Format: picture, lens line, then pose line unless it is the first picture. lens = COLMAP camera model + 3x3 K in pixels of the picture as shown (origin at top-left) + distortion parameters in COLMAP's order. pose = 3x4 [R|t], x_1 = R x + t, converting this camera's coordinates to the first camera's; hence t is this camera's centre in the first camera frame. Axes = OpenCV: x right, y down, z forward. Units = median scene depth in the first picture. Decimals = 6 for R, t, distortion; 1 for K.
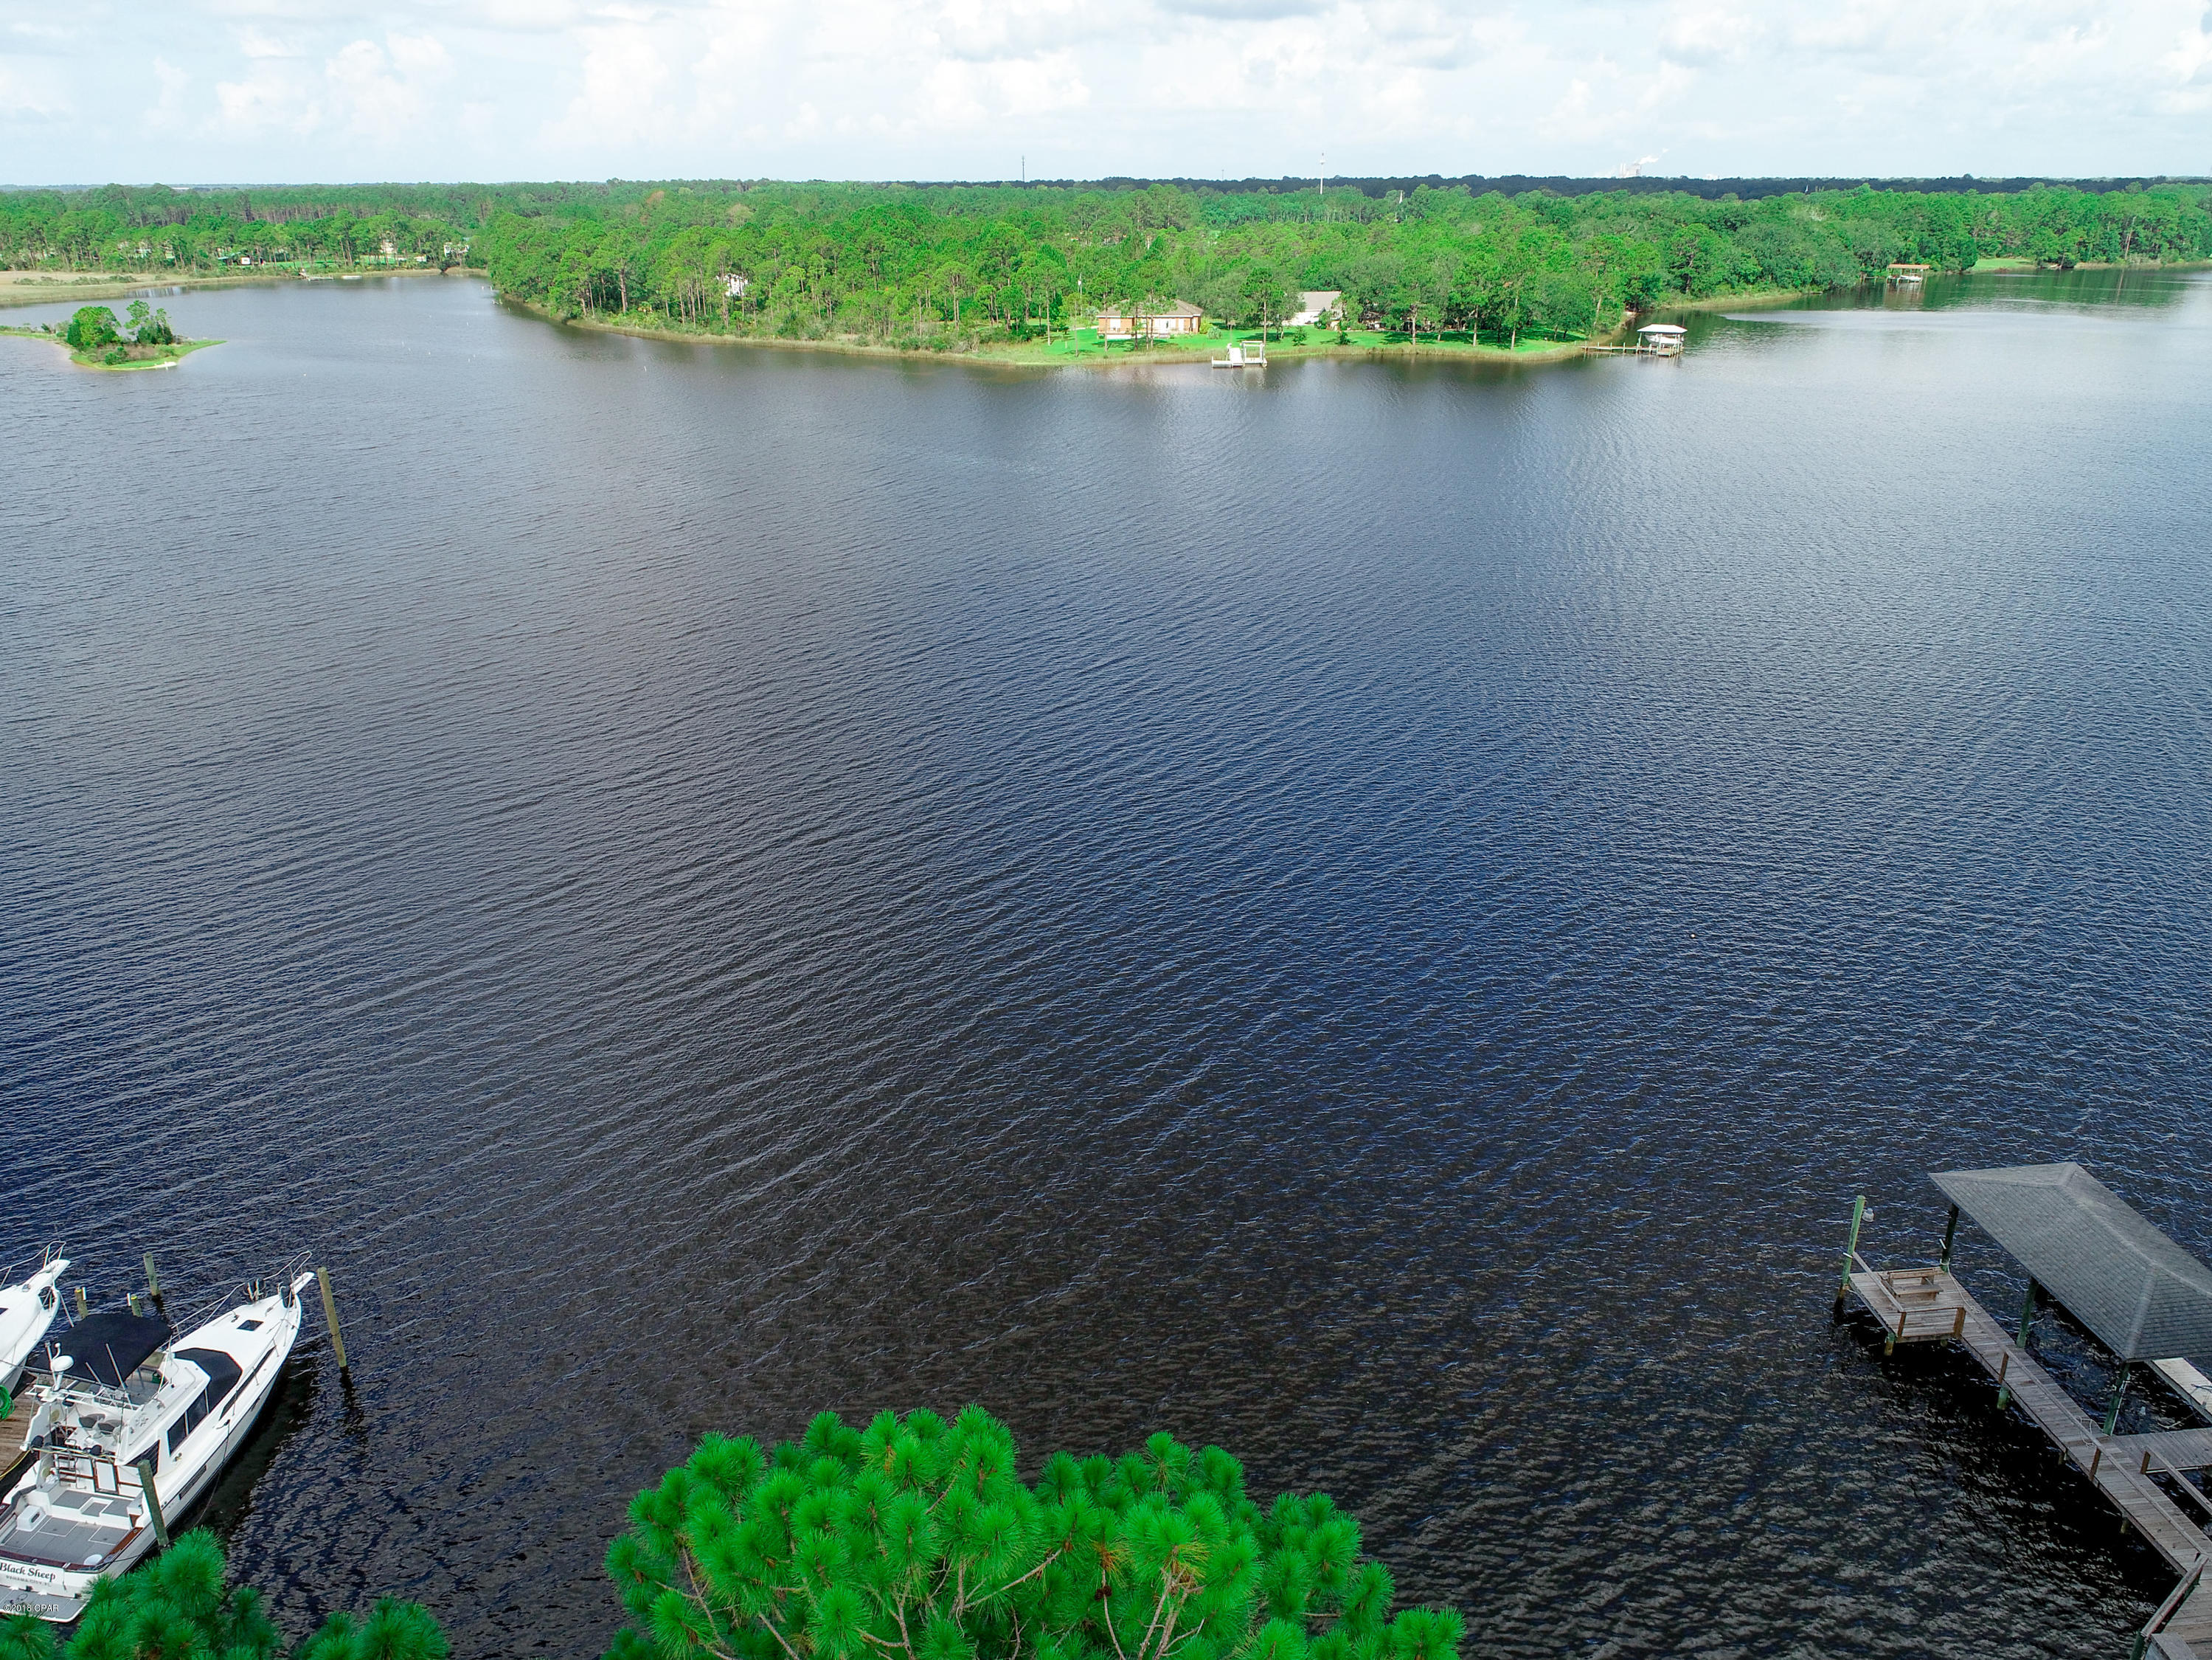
lens RADIAL K [[1659.1, 0, 1102.9], [0, 1659.1, 832.3], [0, 0, 1]] dist [-0.004065, 0.000049]
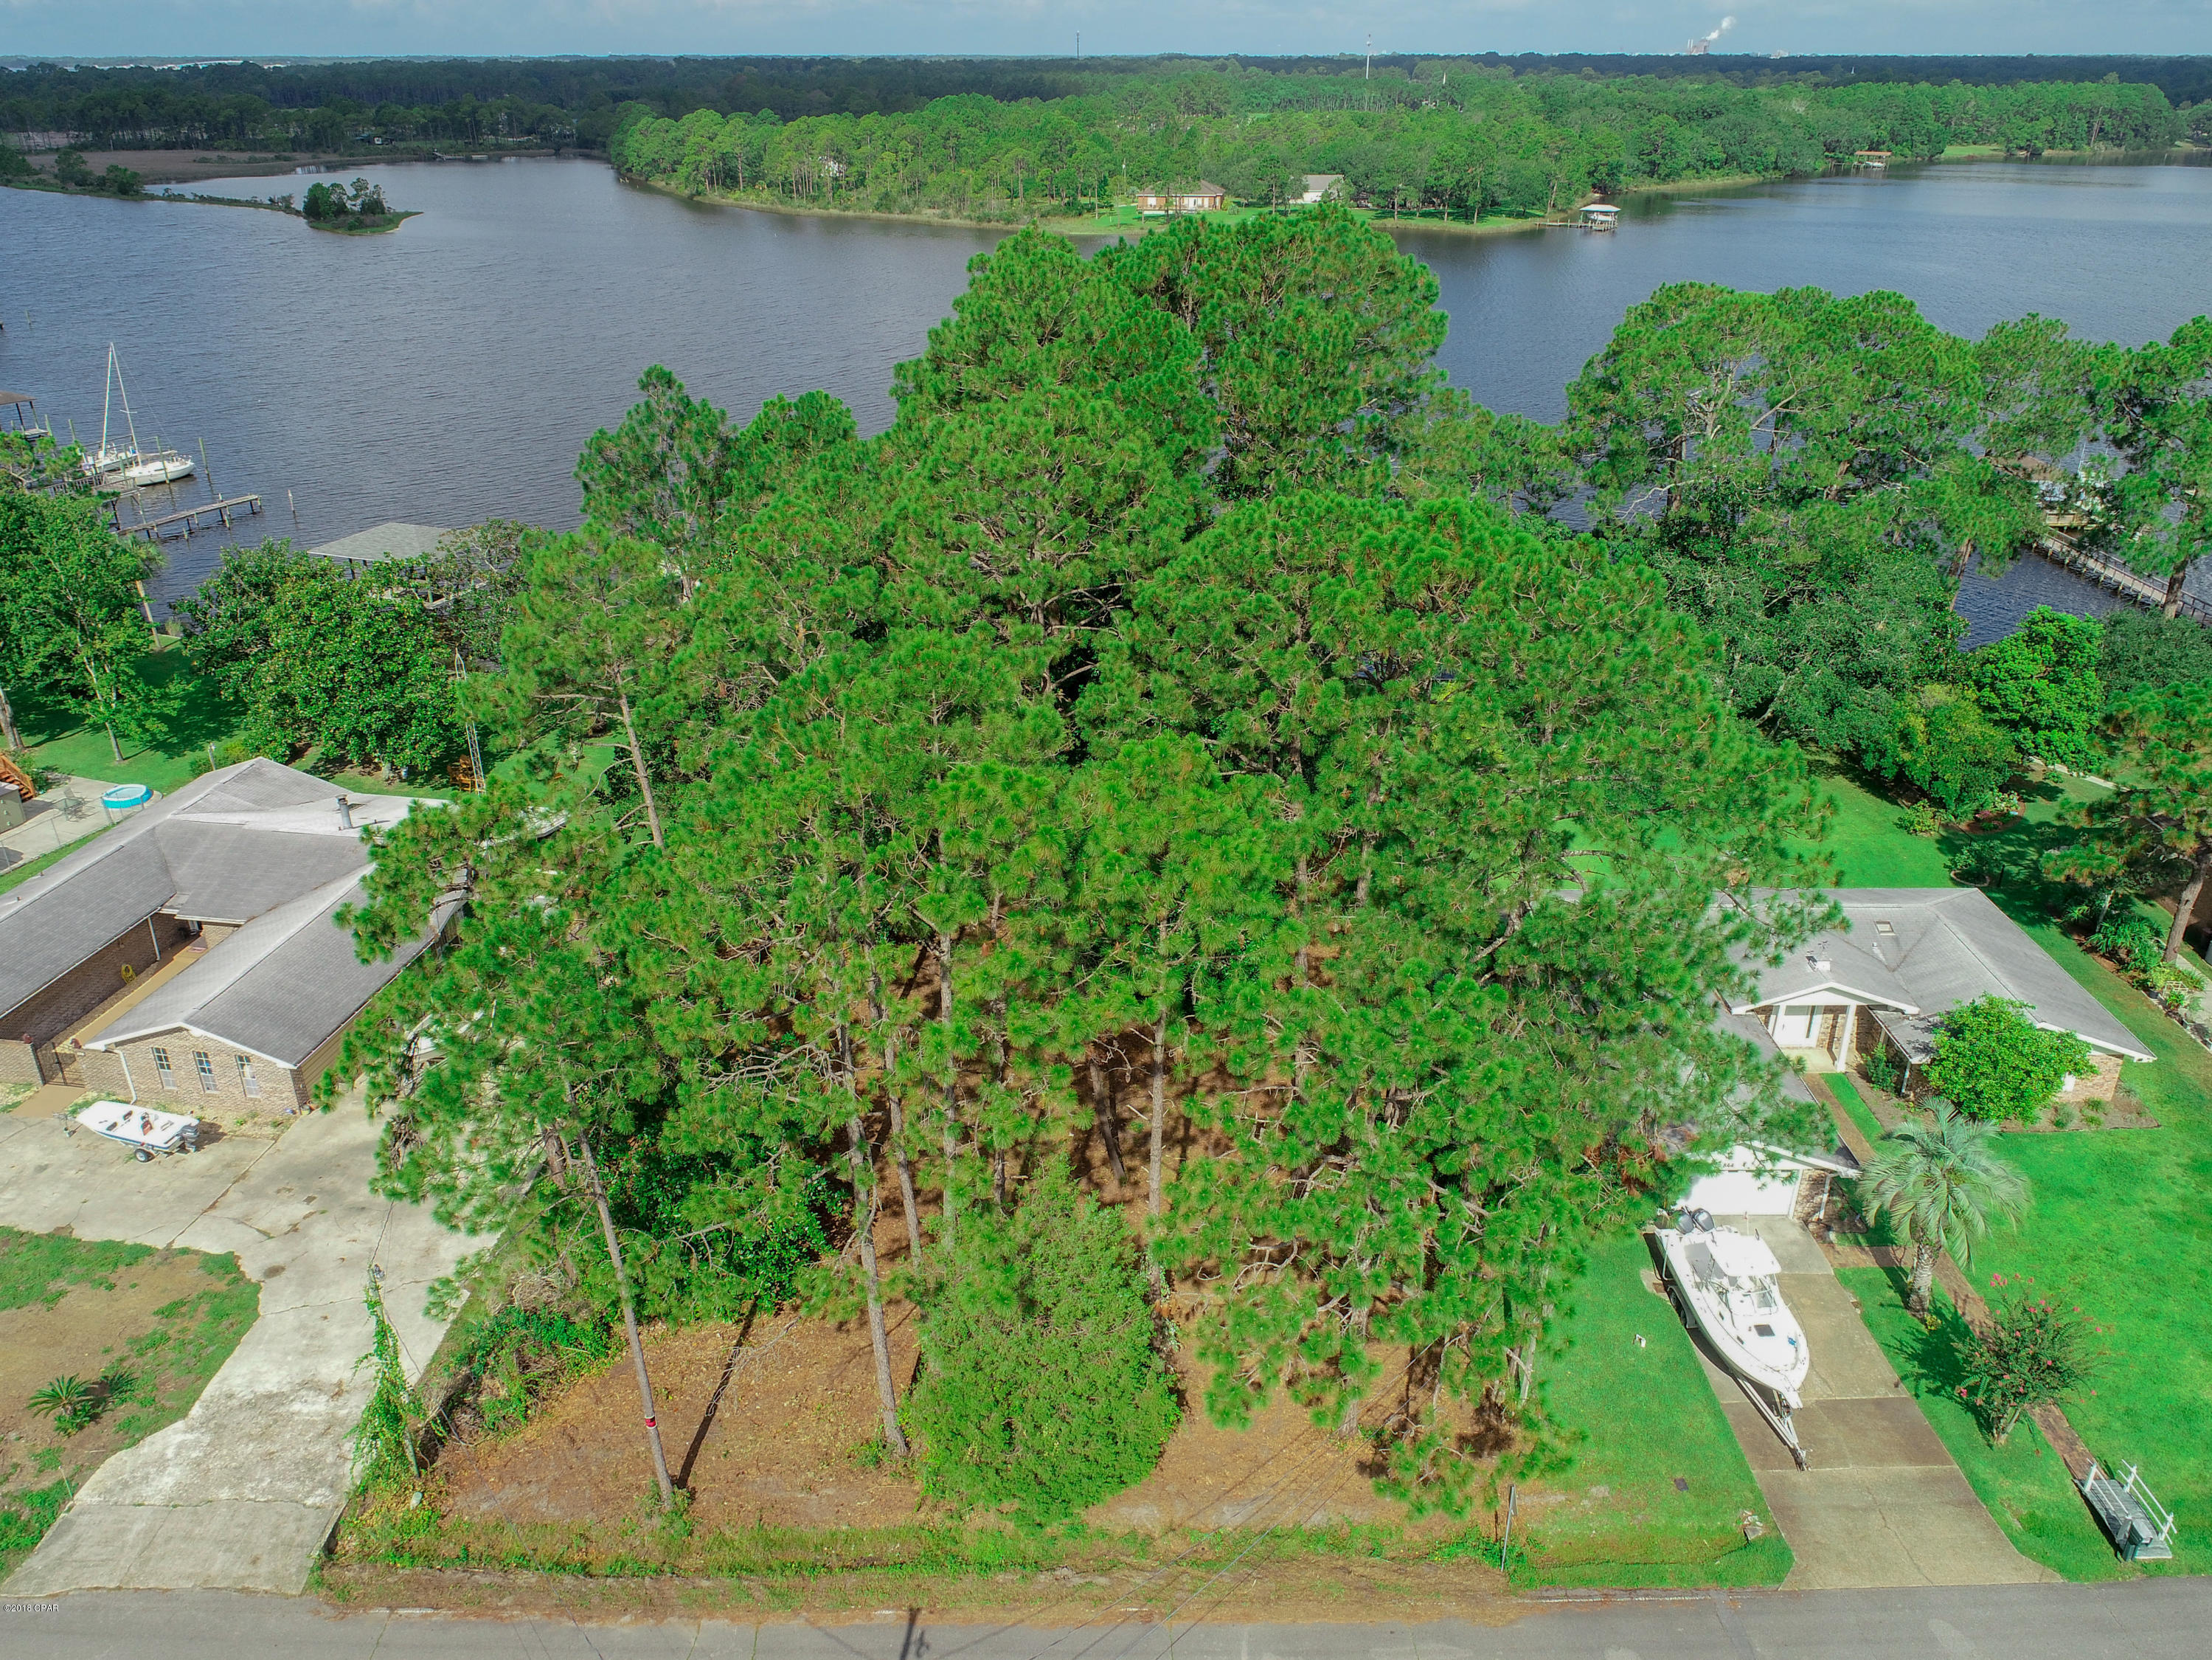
lens RADIAL K [[1659.1, 0, 1101.4], [0, 1659.1, 822.8], [0, 0, 1]] dist [-0.004065, 0.000049]
pose [[0.999566, 0.014769, -0.025483, 0.008007], [-0.013223, 0.998123, 0.059796, 0.073669], [0.026318, -0.059433, 0.997885, -0.234287]]
